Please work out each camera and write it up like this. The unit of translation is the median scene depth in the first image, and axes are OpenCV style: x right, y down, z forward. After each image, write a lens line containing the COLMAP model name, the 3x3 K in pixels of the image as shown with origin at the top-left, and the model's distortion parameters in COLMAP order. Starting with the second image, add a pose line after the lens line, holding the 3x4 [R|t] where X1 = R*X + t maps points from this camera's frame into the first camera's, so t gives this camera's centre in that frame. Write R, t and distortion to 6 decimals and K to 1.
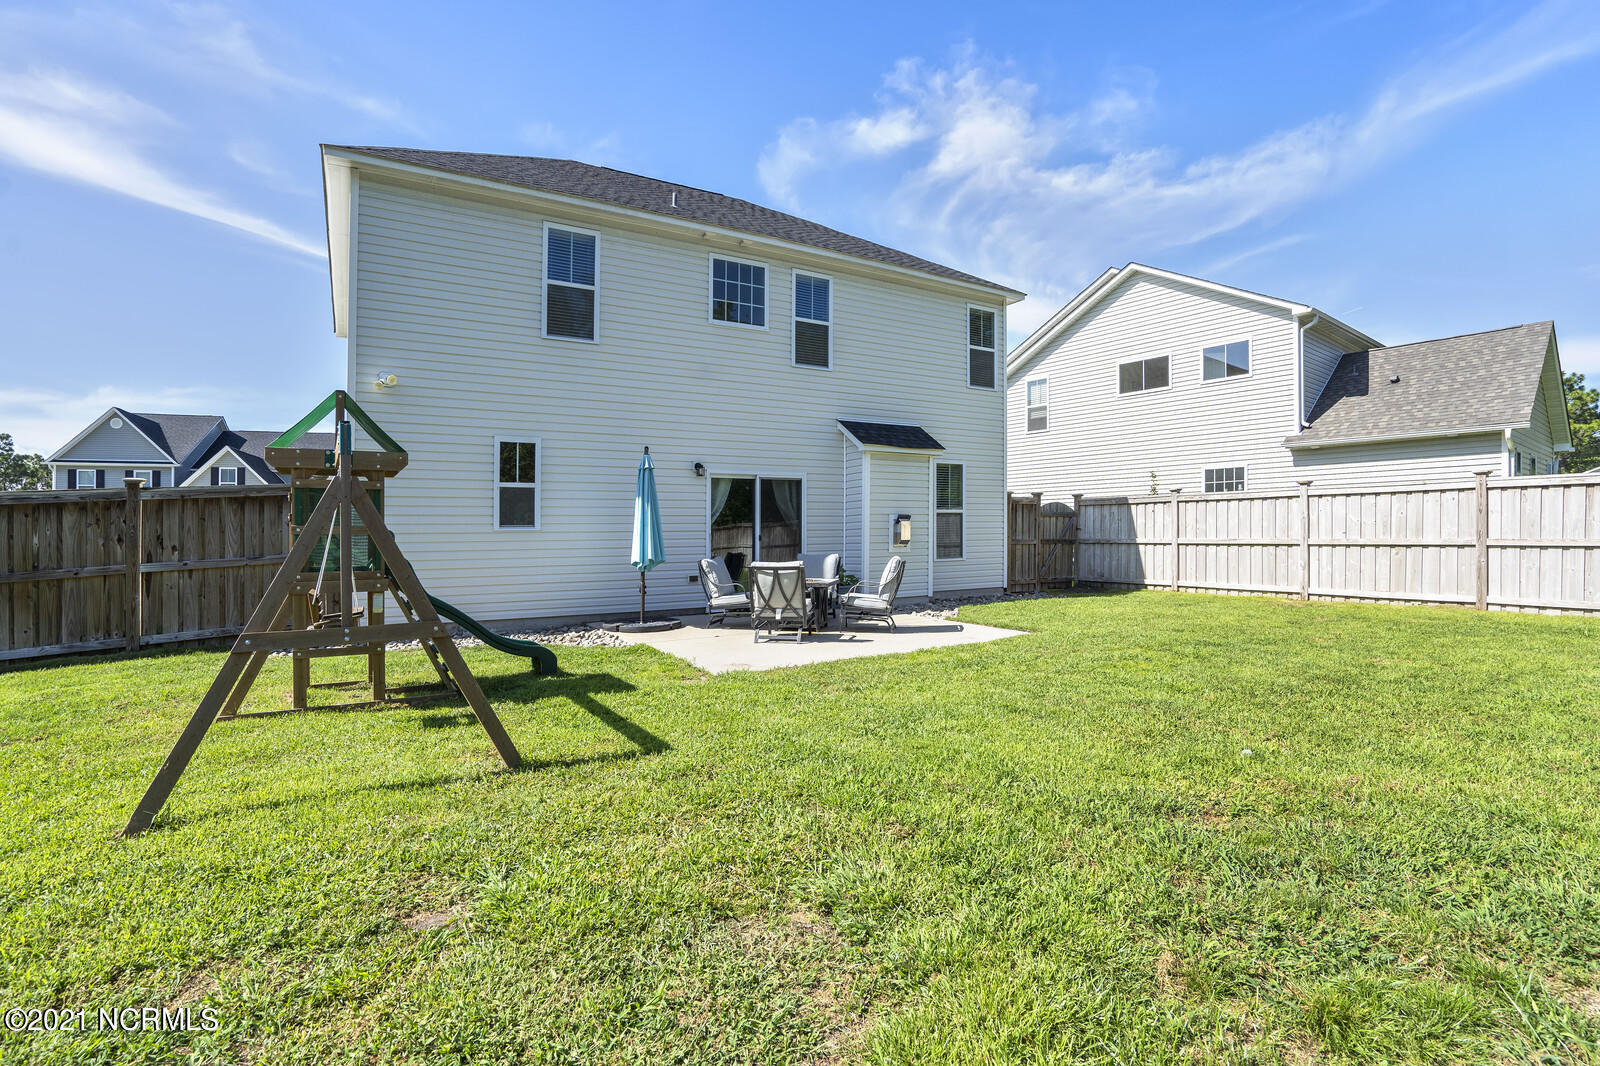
lens RADIAL K [[761.3, 0, 800.0], [0, 761.3, 533.0], [0, 0, 1]] dist [-0.003751, 0.000613]
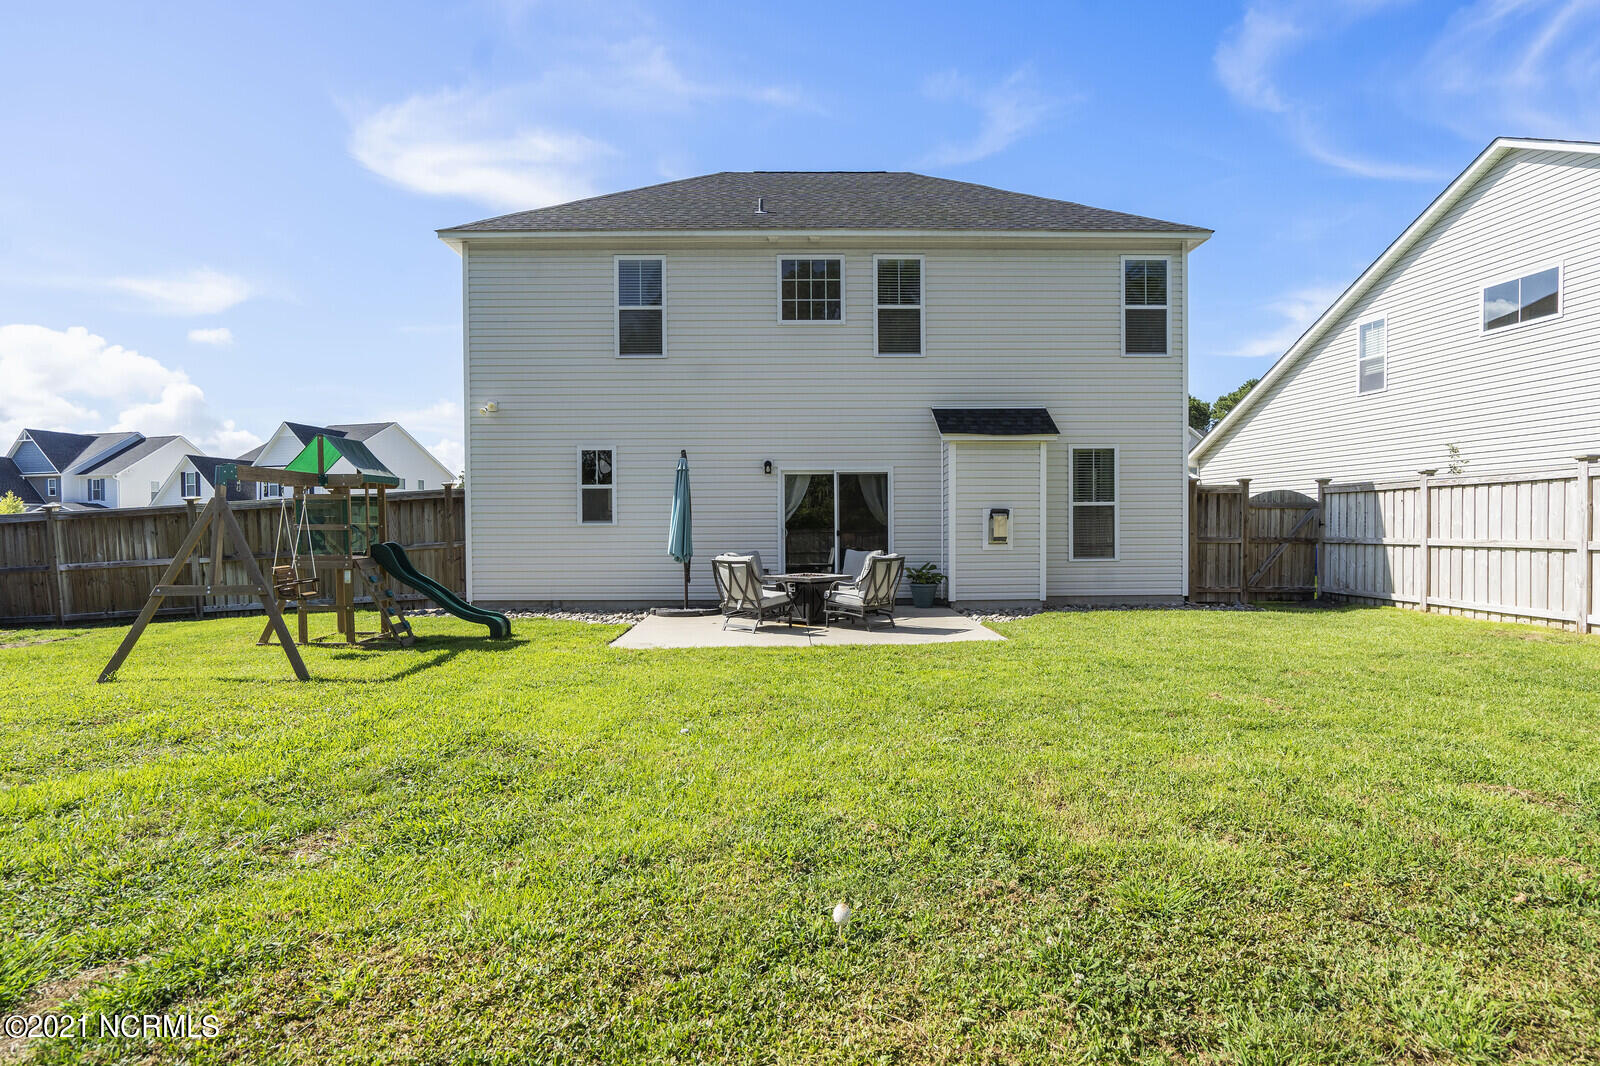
lens RADIAL K [[869.5, 0, 797.2], [0, 869.5, 546.4], [0, 0, 1]] dist [-0.001635, -0.000675]
pose [[0.881131, 0.014990, -0.472634, 0.426257], [-0.003756, 0.999688, 0.024702, -0.004385], [0.472857, -0.019990, 0.880913, -0.026205]]
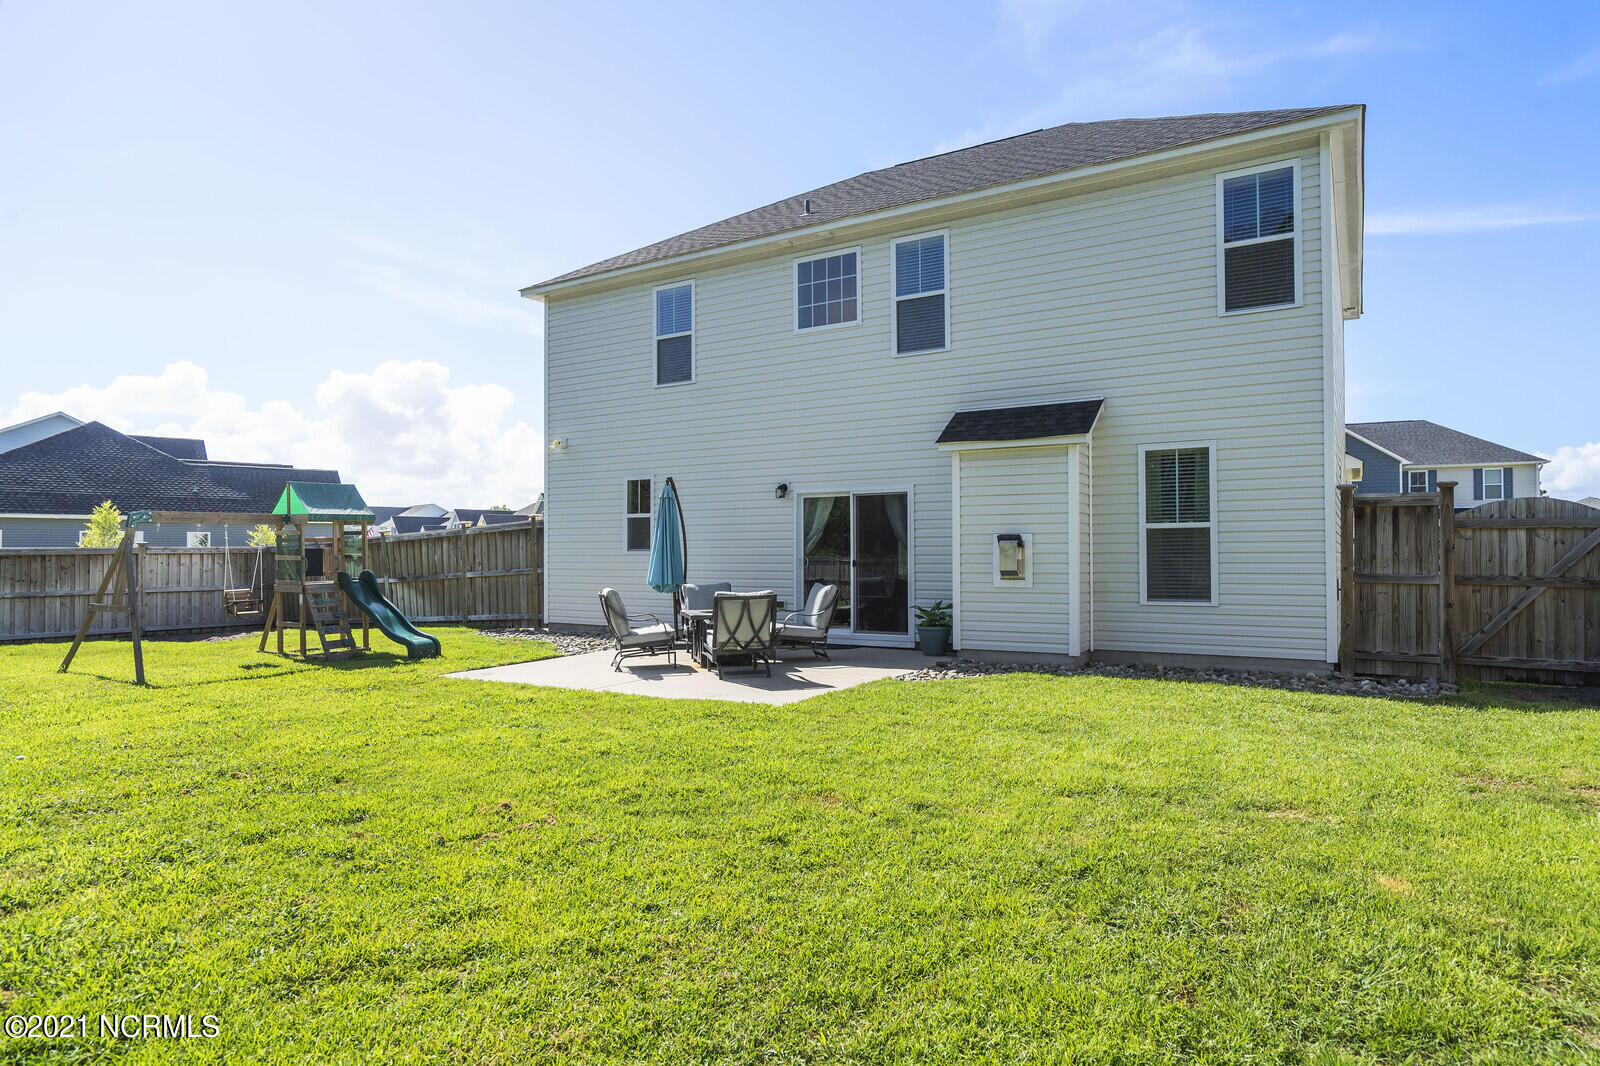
lens RADIAL K [[902.0, 0, 880.3], [0, 902.0, 540.7], [0, 0, 1]] dist [0.005991, 0.000152]
pose [[0.494362, 0.000938, -0.869256, 0.829940], [-0.000269, 1.000000, 0.000926, -0.019754], [0.869256, -0.000224, 0.494362, 0.497387]]
